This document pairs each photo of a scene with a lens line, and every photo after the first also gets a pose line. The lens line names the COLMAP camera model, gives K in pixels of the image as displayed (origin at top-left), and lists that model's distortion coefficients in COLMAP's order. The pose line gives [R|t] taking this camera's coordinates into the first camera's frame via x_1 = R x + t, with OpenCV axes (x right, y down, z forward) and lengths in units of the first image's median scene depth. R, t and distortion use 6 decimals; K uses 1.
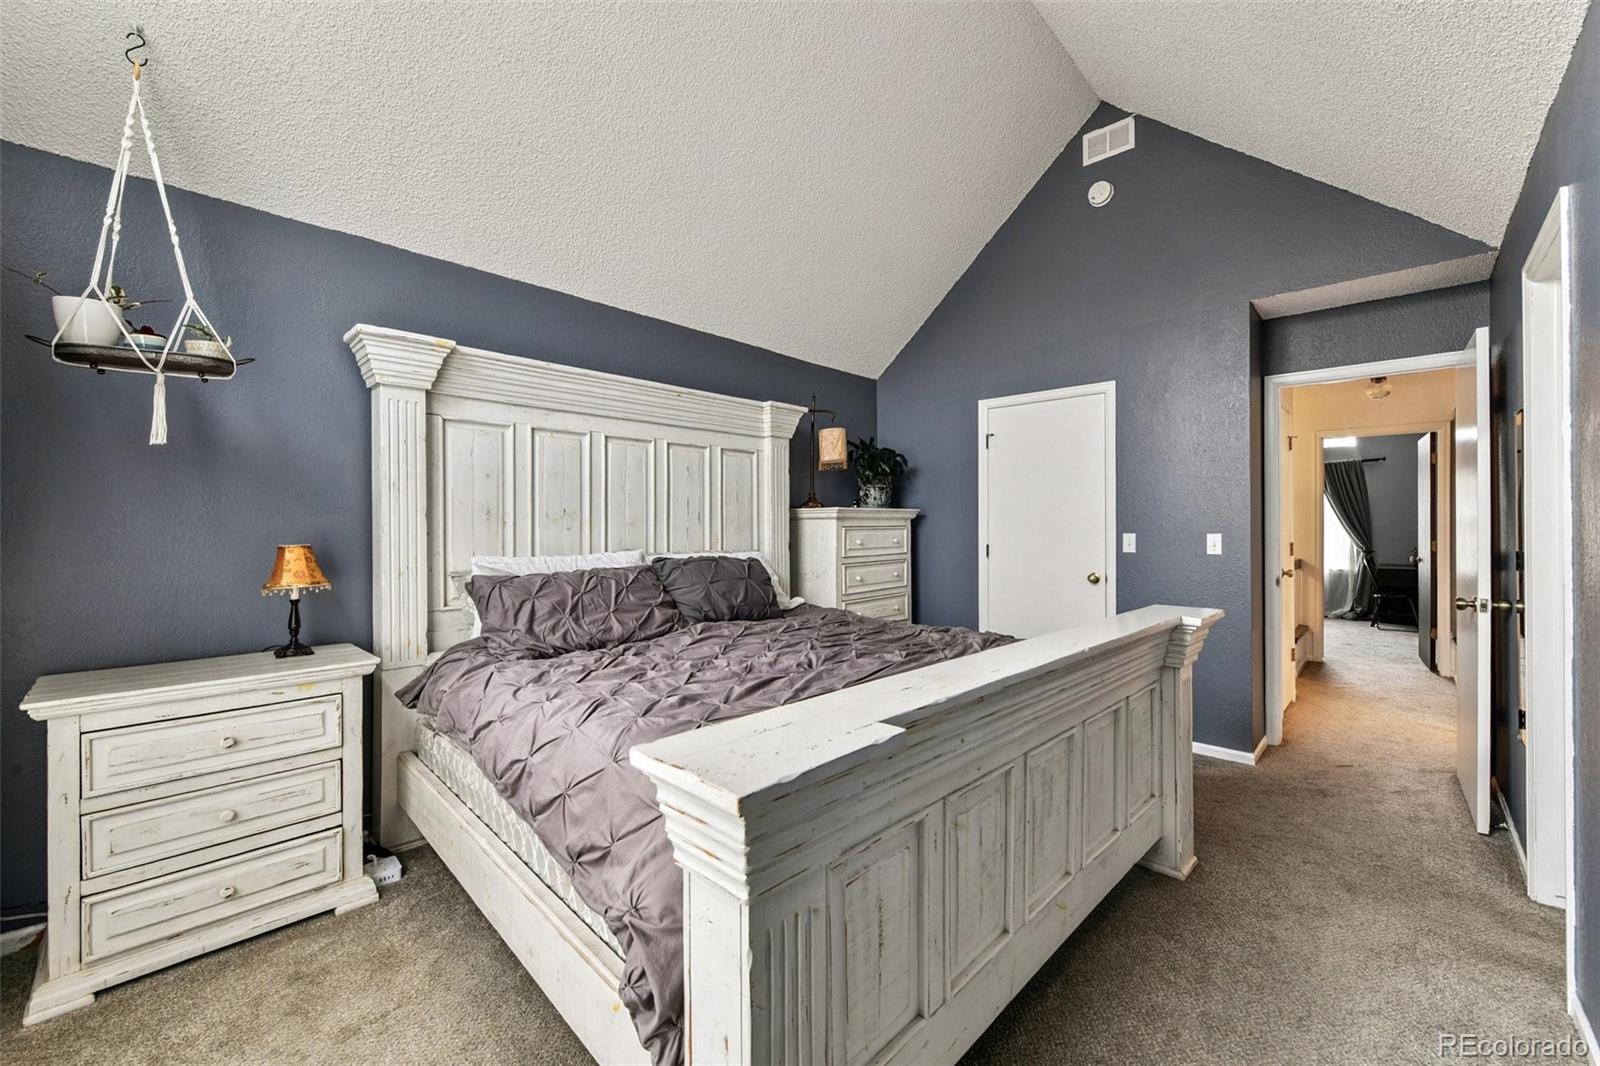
lens RADIAL K [[645.8, 0, 806.7], [0, 645.8, 527.5], [0, 0, 1]] dist [0.006116, -0.004781]
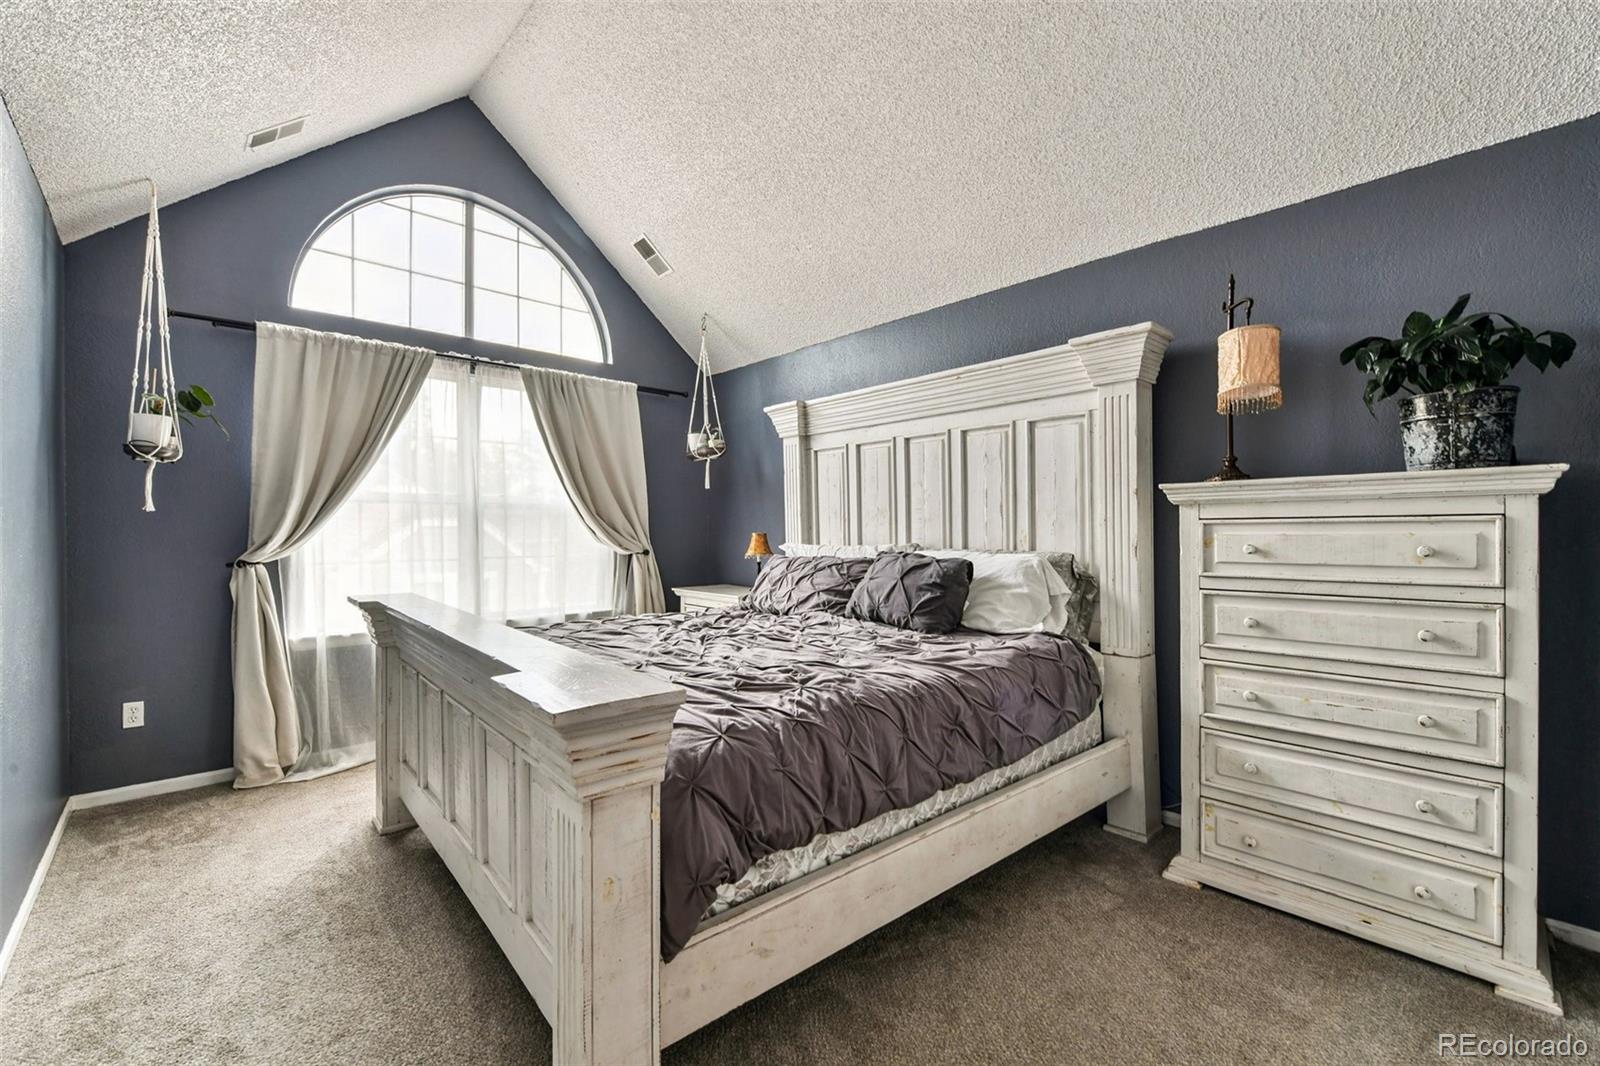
lens RADIAL K [[680.8, 0, 811.5], [0, 680.8, 527.2], [0, 0, 1]] dist [-0.001399, -0.000831]
pose [[-0.083773, 0.005023, -0.996472, 0.649983], [0.007676, 0.999961, 0.004395, 0.000897], [0.996455, -0.007281, -0.083808, 0.723477]]
